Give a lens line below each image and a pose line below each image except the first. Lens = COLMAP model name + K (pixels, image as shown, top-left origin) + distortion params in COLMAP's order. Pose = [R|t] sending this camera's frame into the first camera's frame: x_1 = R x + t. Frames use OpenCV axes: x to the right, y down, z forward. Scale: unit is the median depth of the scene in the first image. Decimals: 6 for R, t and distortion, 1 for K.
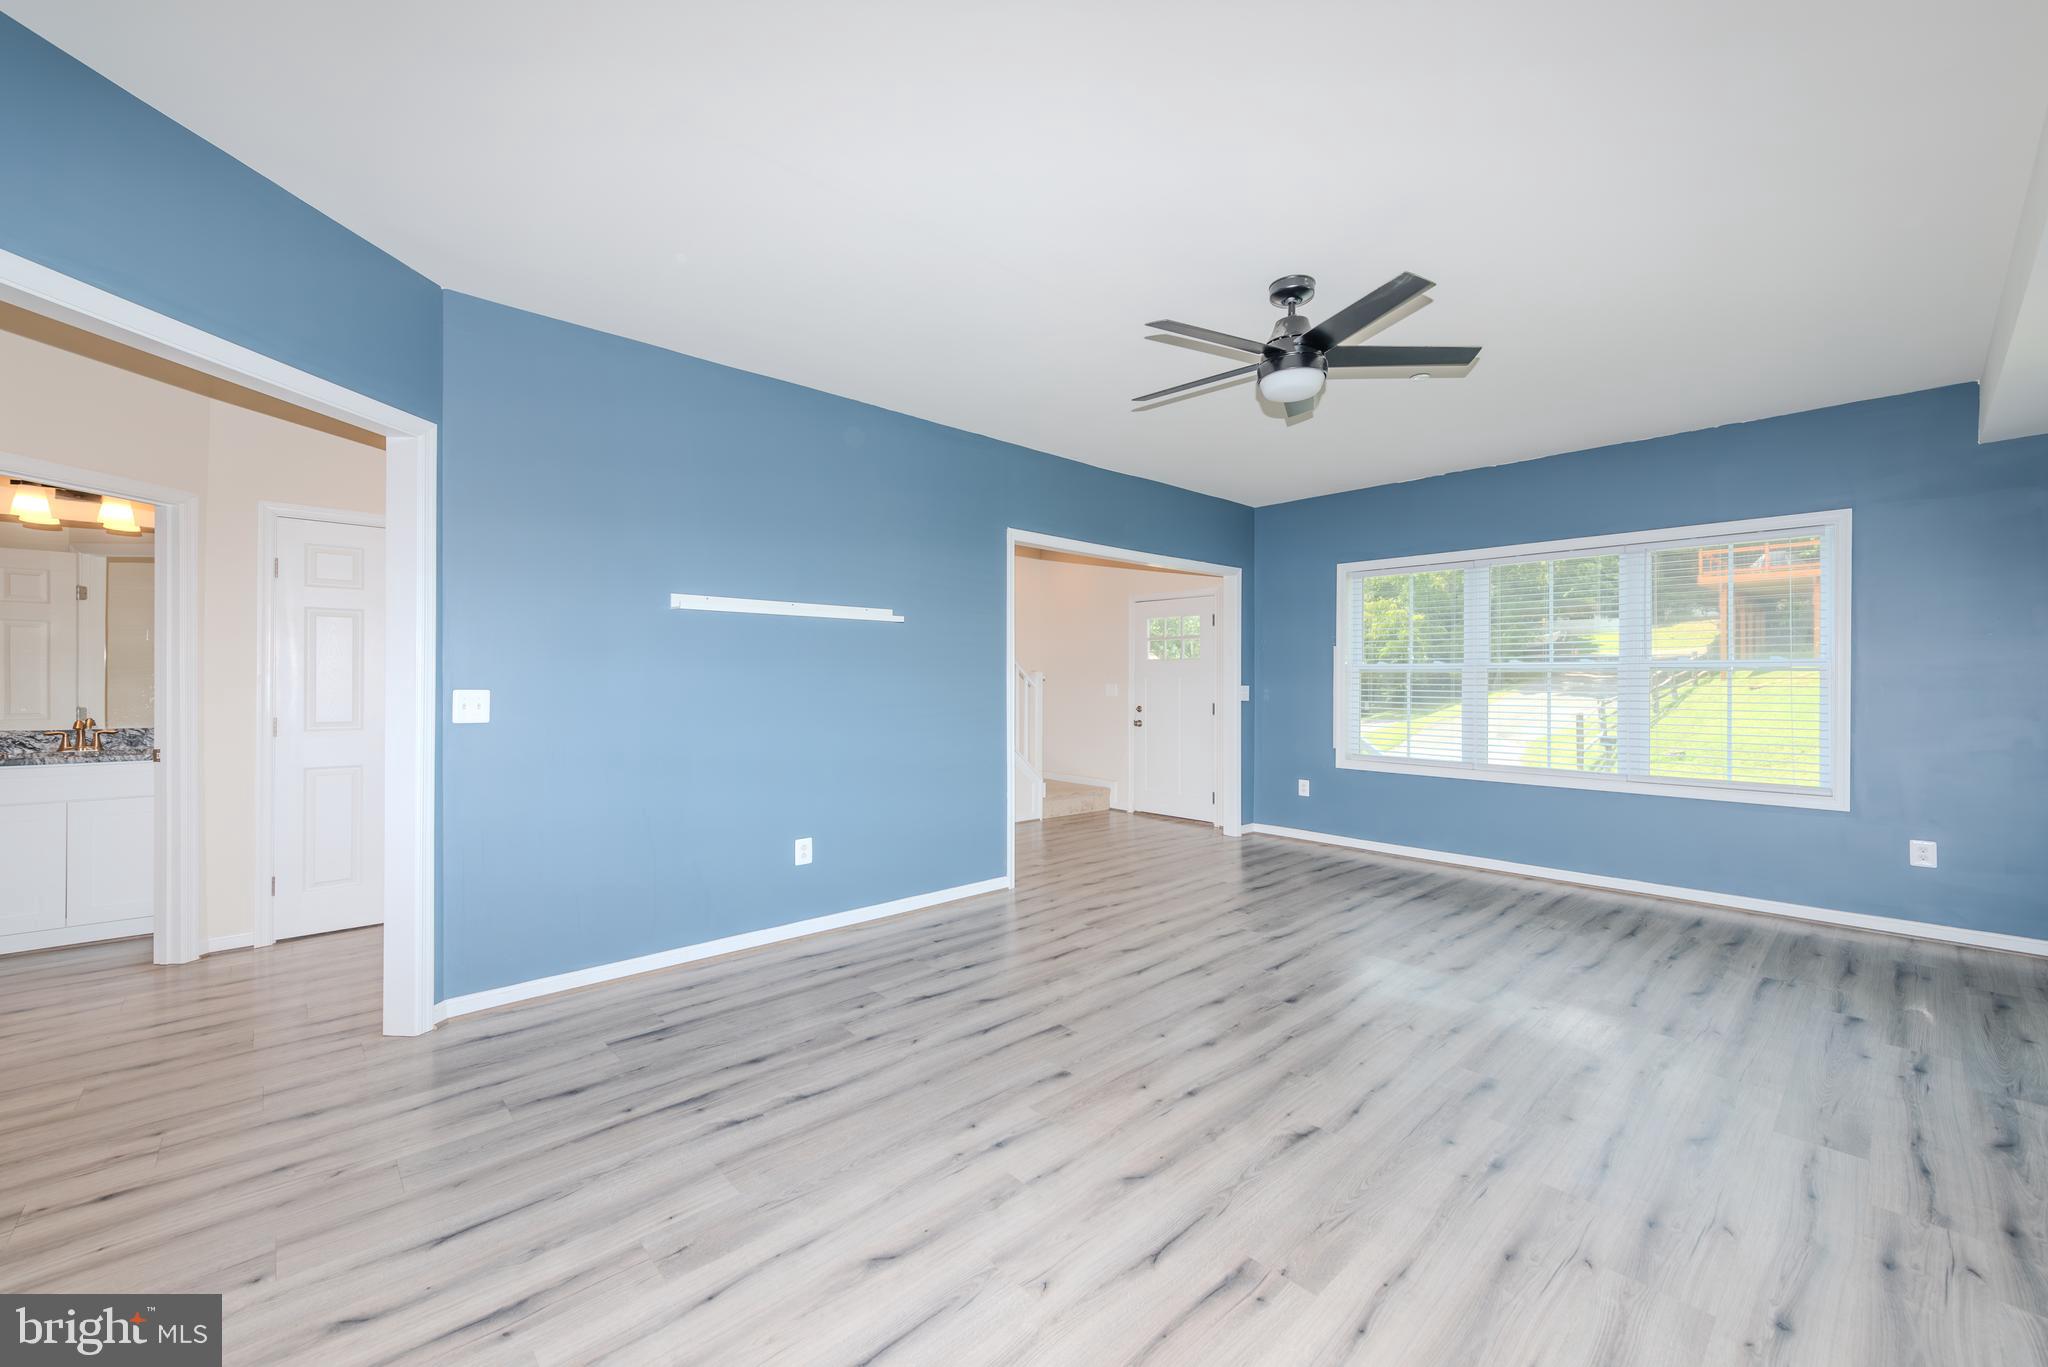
lens RADIAL K [[821.5, 0, 1024.0], [0, 821.5, 683.5], [0, 0, 1]] dist [-0.014263, -0.000109]
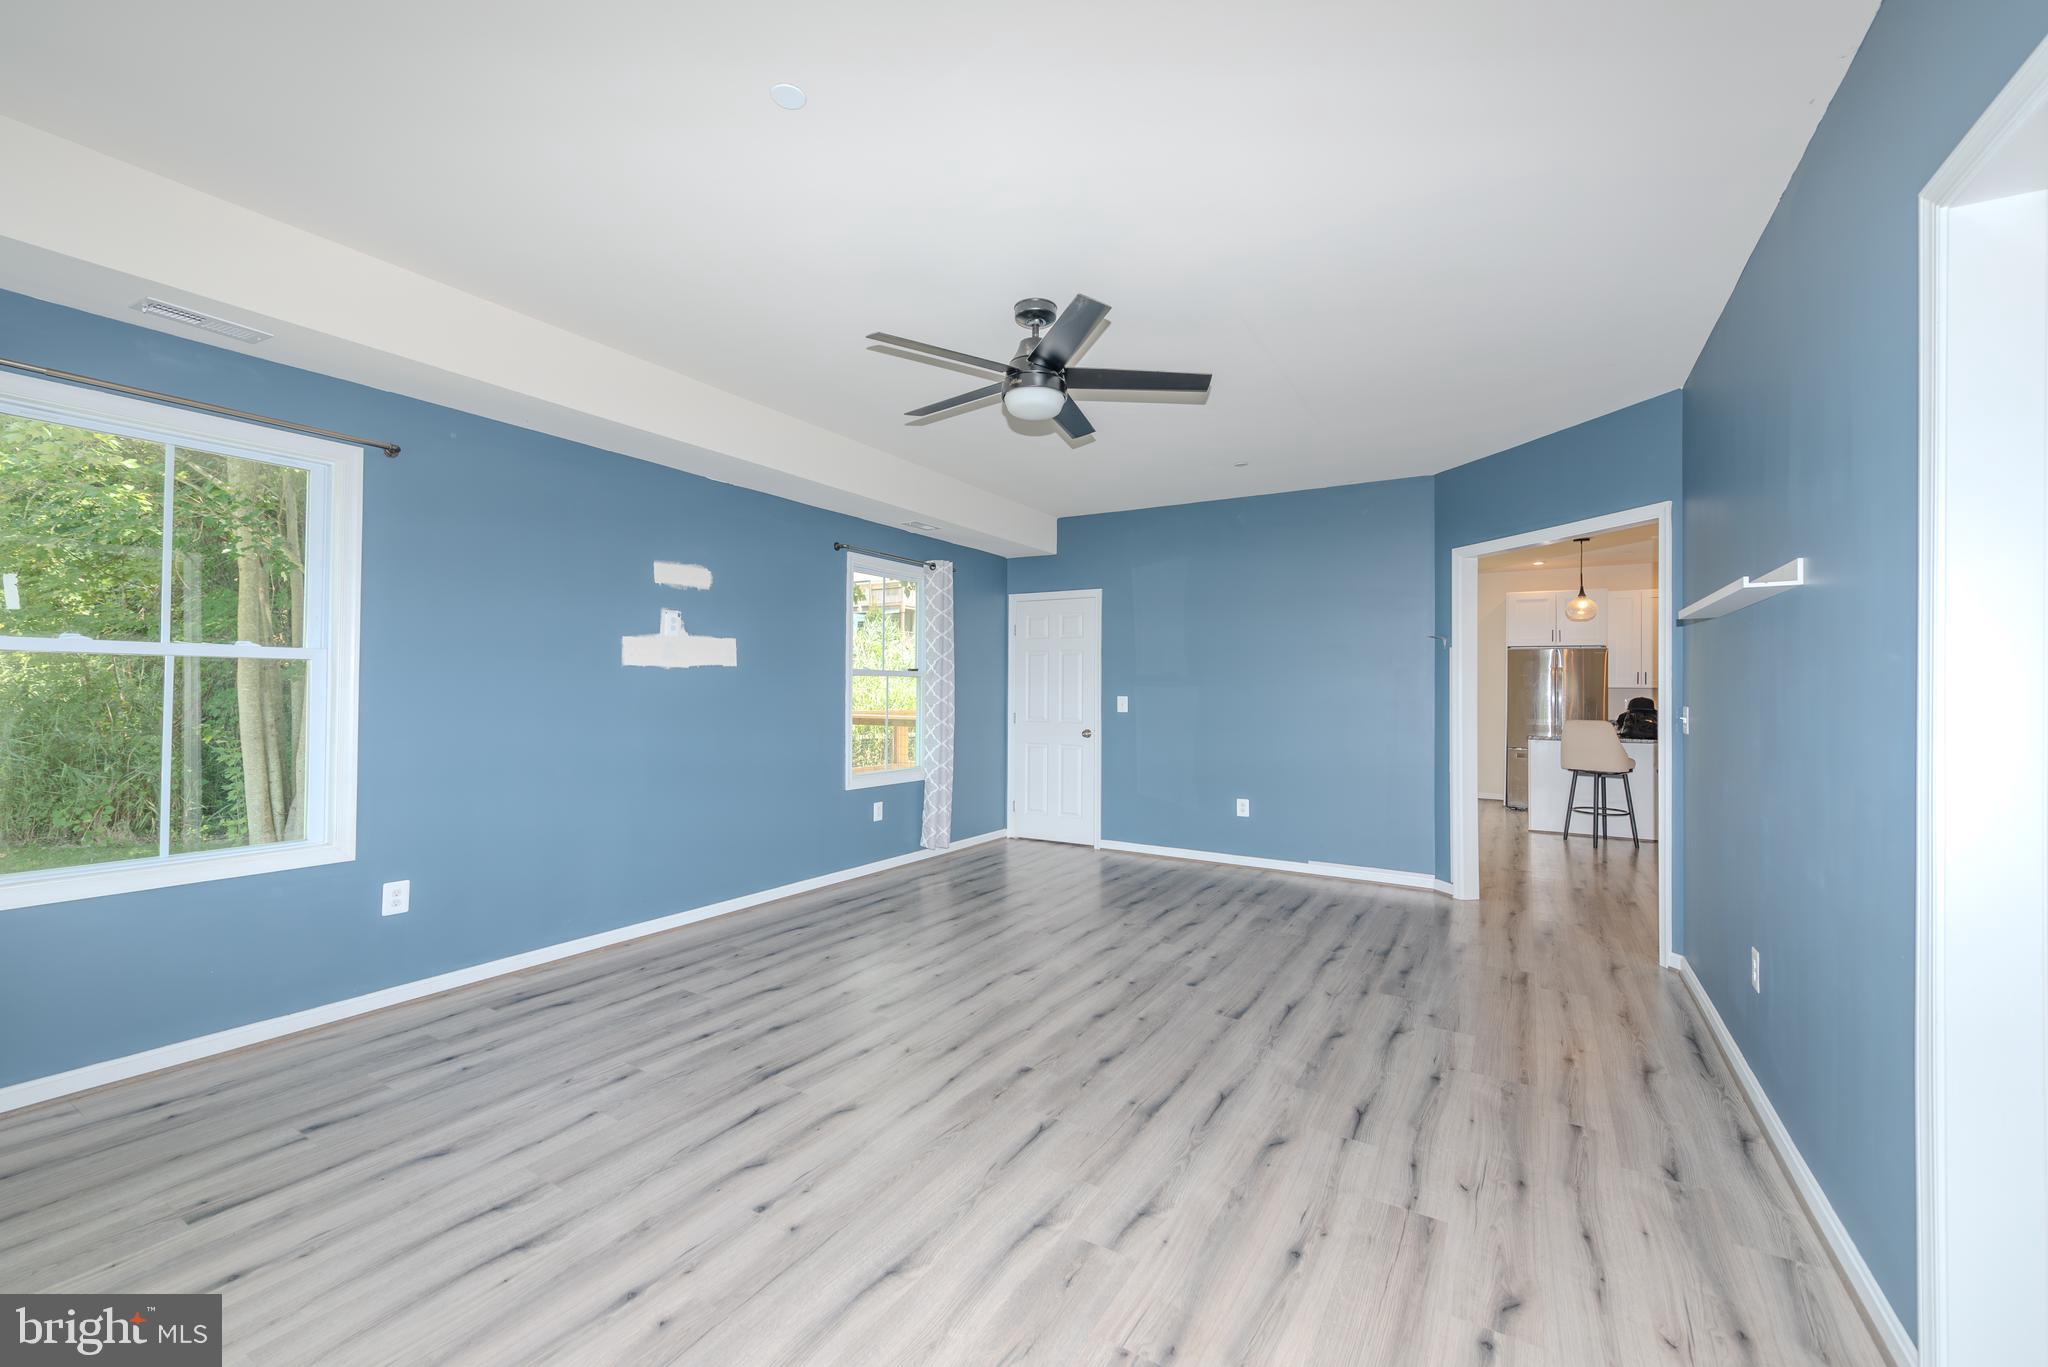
lens RADIAL K [[821.5, 0, 1024.0], [0, 821.5, 683.5], [0, 0, 1]] dist [-0.014263, -0.000109]
pose [[-0.961108, -0.011313, -0.275942, 0.594798], [-0.011450, 0.999934, -0.001115, -0.012064], [0.275936, 0.002088, -0.961174, 1.906953]]
